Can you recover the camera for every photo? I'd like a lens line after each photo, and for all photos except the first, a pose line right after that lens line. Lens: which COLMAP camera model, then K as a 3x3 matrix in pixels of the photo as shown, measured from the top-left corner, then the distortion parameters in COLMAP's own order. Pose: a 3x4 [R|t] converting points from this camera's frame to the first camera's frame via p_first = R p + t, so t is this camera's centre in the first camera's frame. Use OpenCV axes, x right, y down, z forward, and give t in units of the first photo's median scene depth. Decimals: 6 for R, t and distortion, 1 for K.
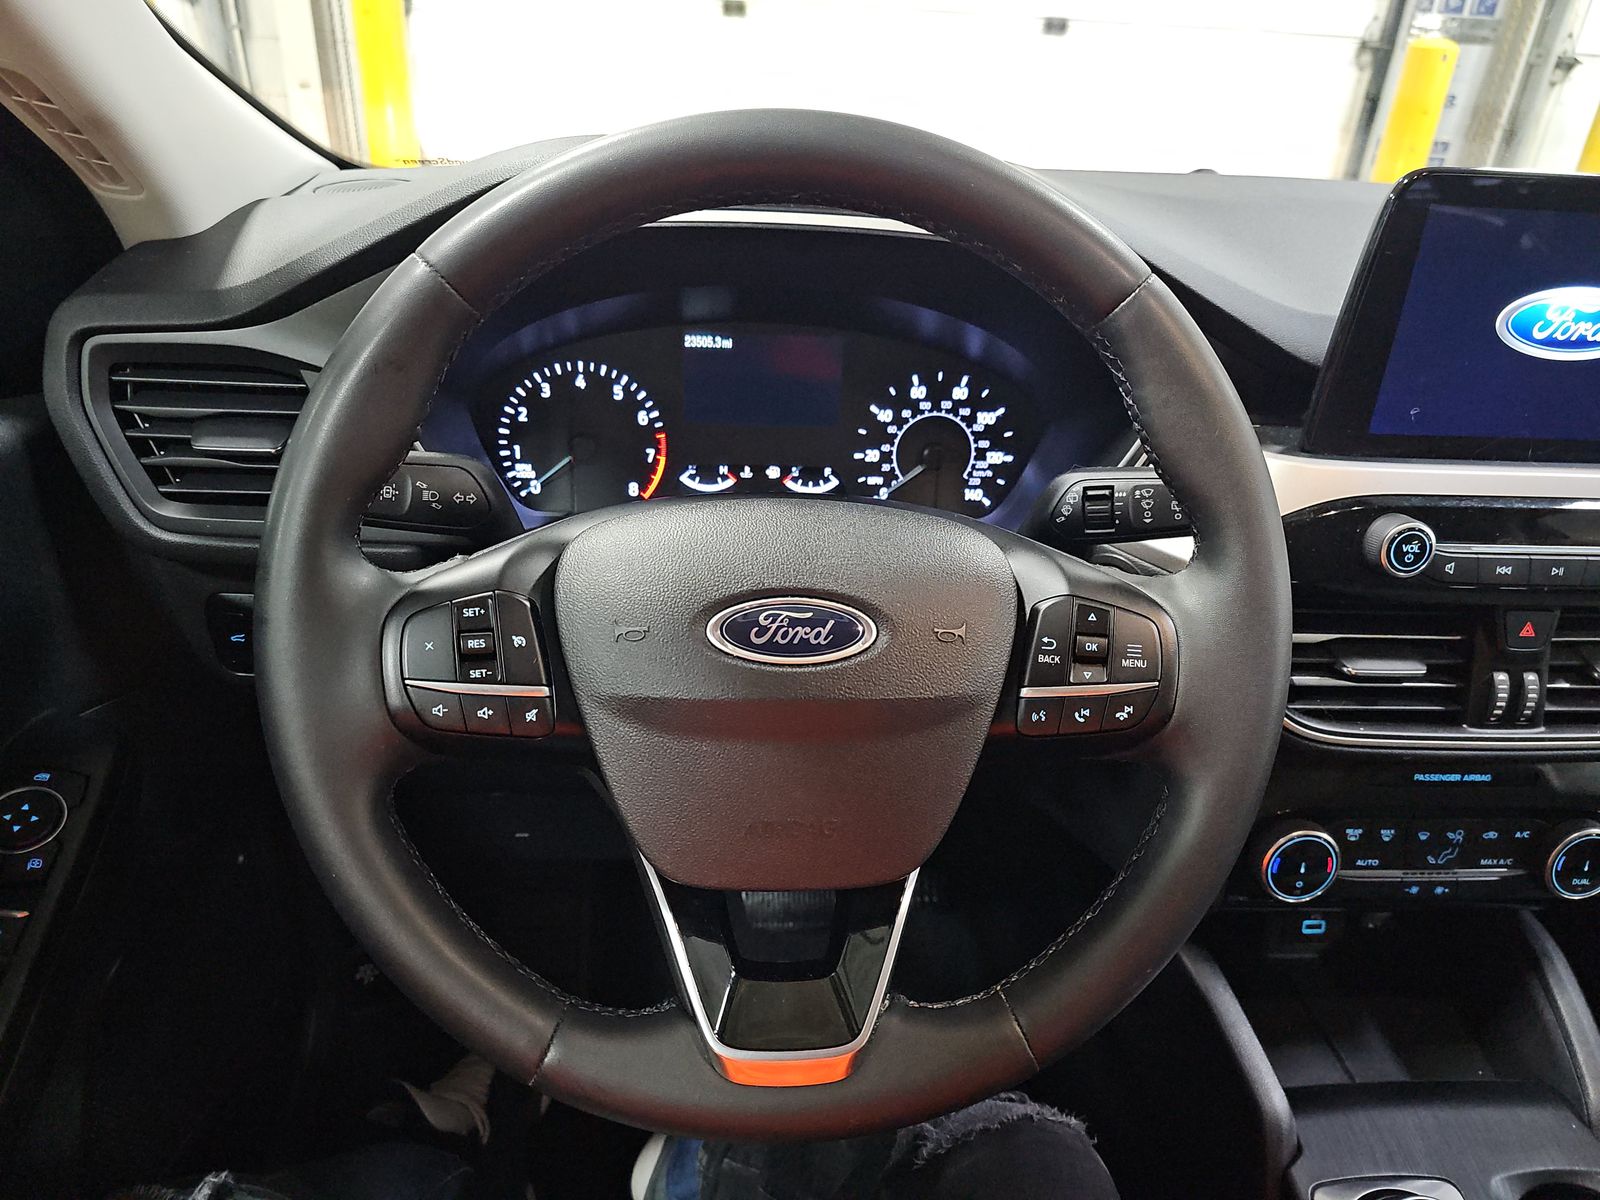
lens RADIAL K [[1038.0, 0, 800.0], [0, 1038.0, 600.0], [0, 0, 1]] dist [0.049749, -0.053108]
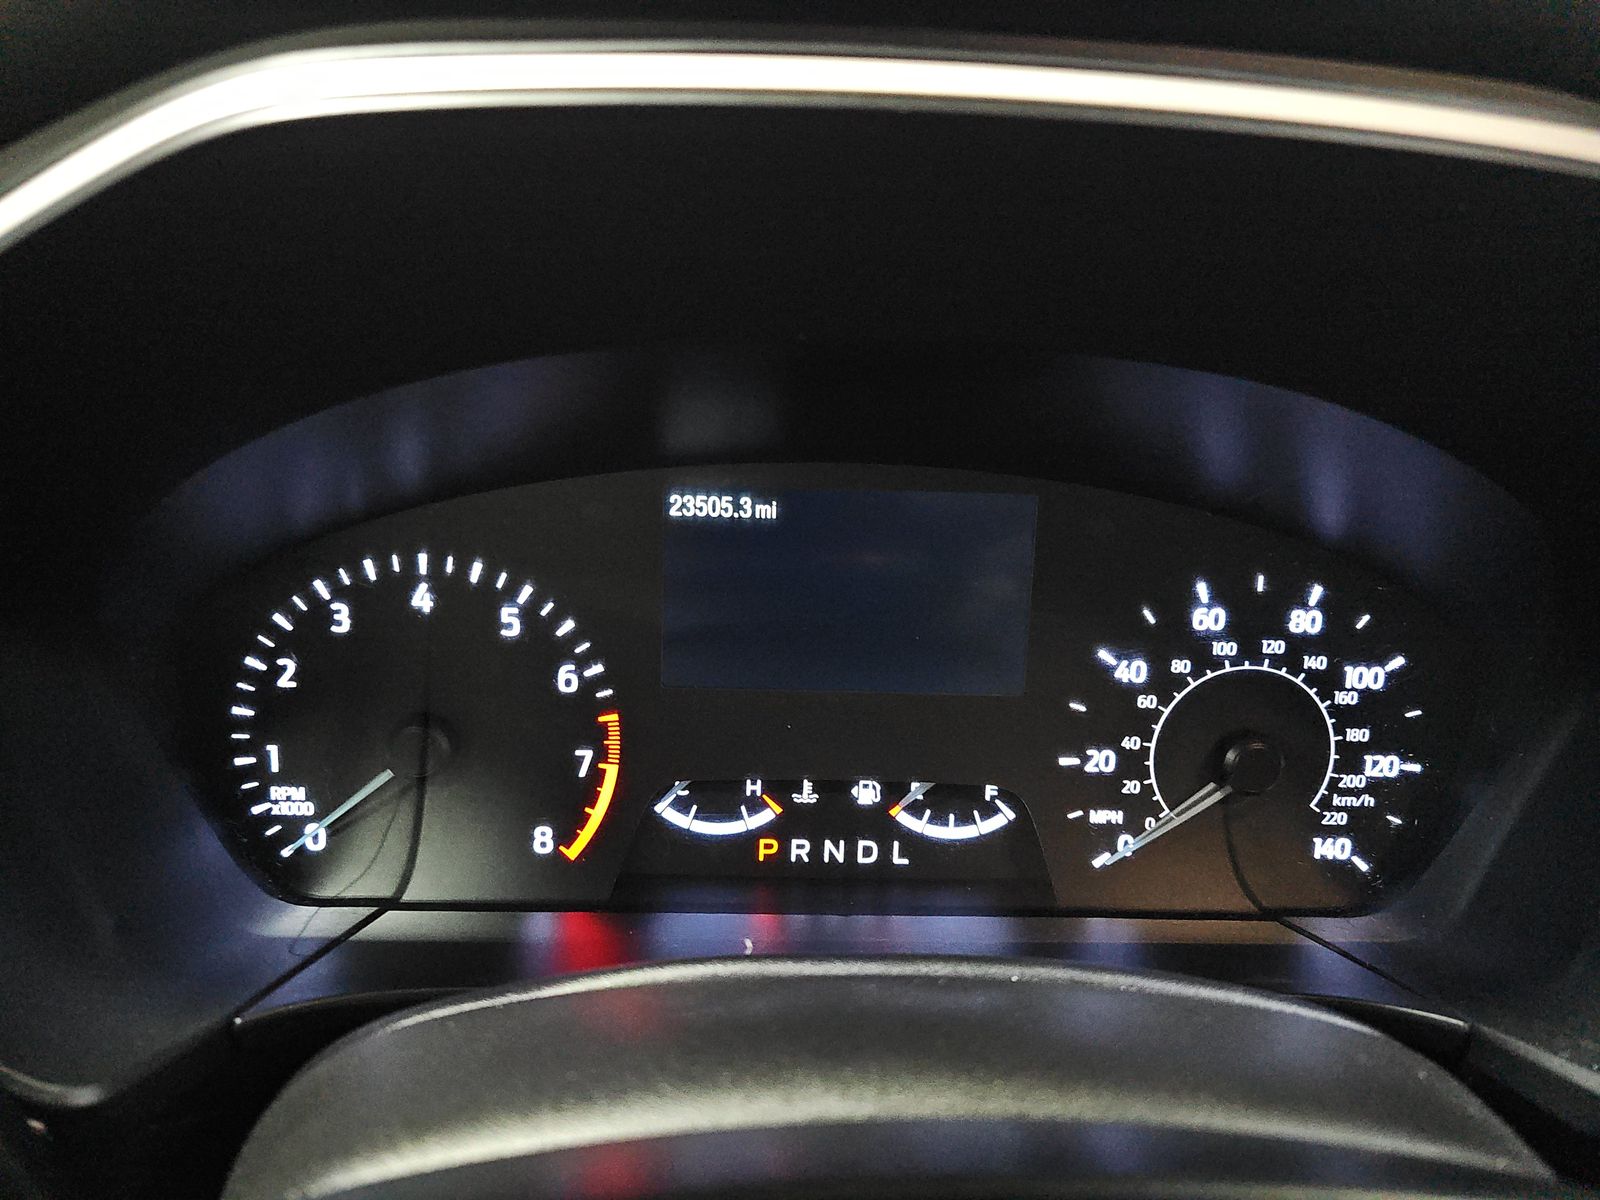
lens RADIAL K [[1038.0, 0, 800.0], [0, 1038.0, 600.0], [0, 0, 1]] dist [0.049749, -0.053108]
pose [[0.999392, -0.000779, -0.034846, -0.039687], [-0.004626, 0.987943, -0.154751, -0.140832], [0.034547, 0.154818, 0.987339, 0.572648]]
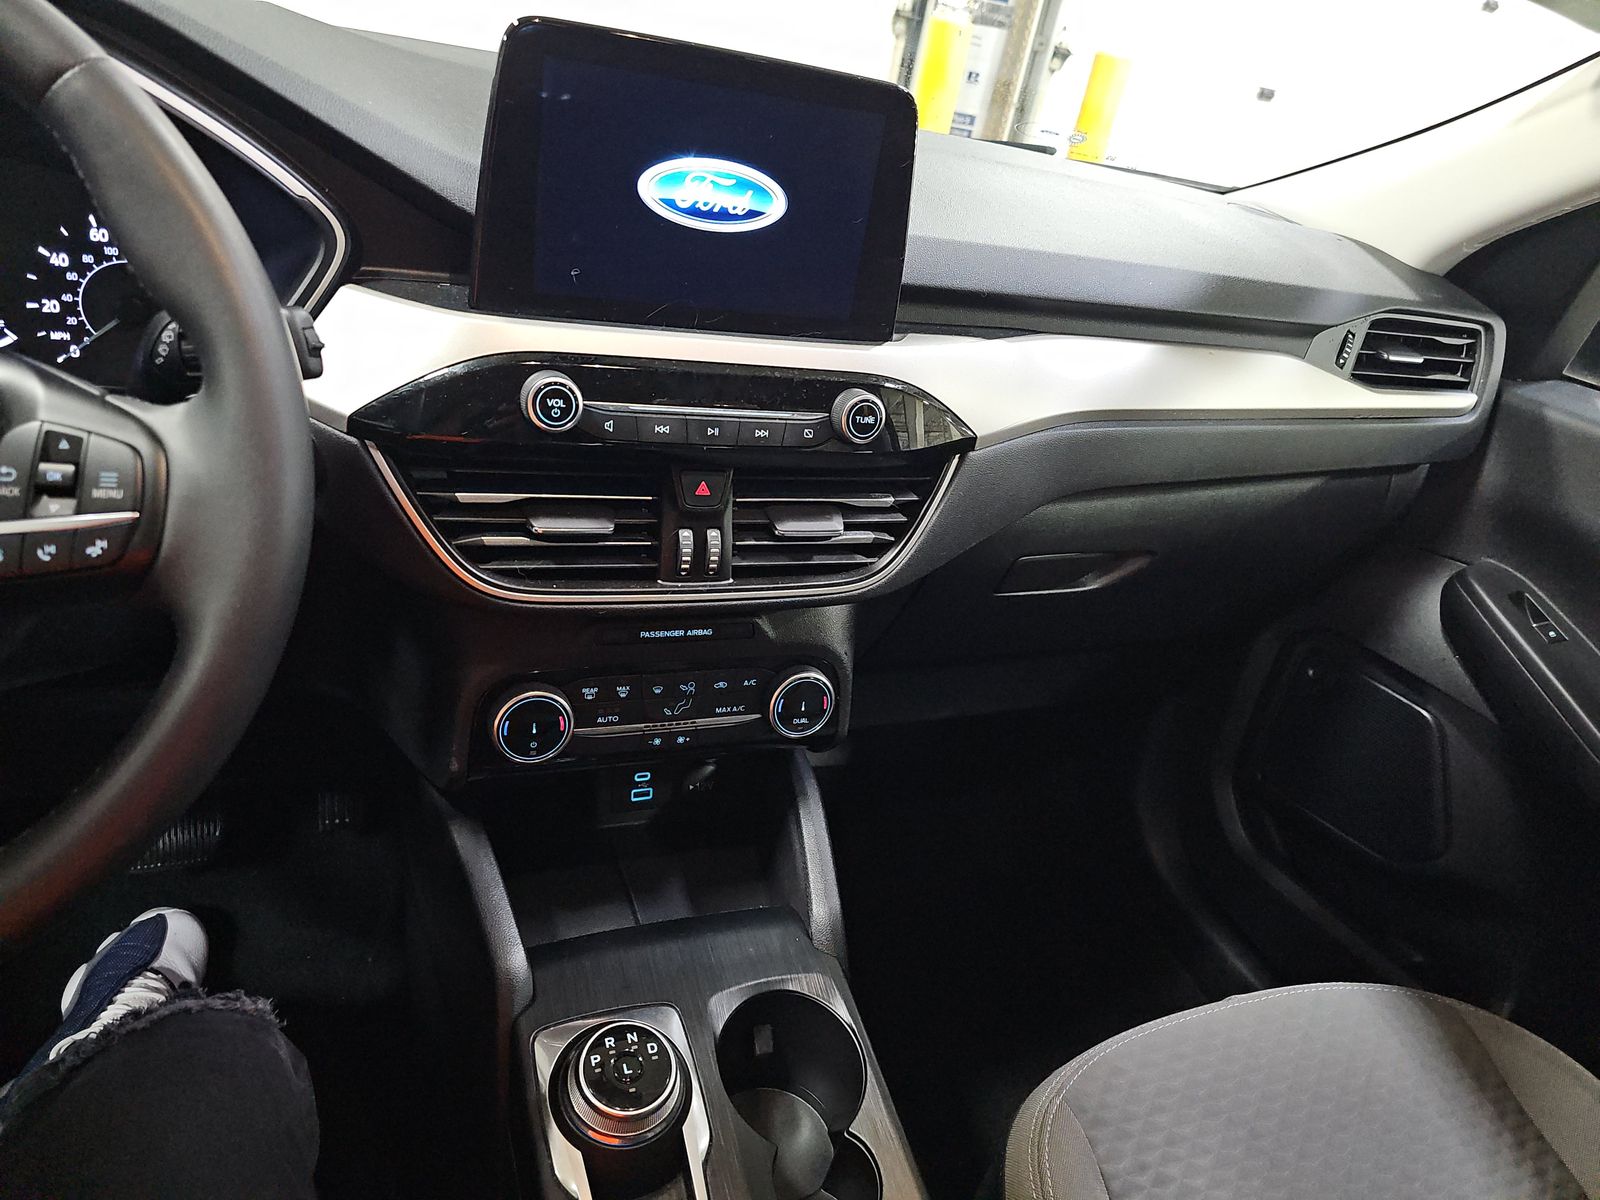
lens RADIAL K [[1032.6, 0, 799.1], [0, 1032.6, 605.9], [0, 0, 1]] dist [0.049938, -0.073728]
pose [[0.941812, -0.044129, 0.333232, 0.367102], [0.024853, 0.997773, 0.061892, 0.074029], [-0.335221, -0.050008, 0.940811, -0.037942]]
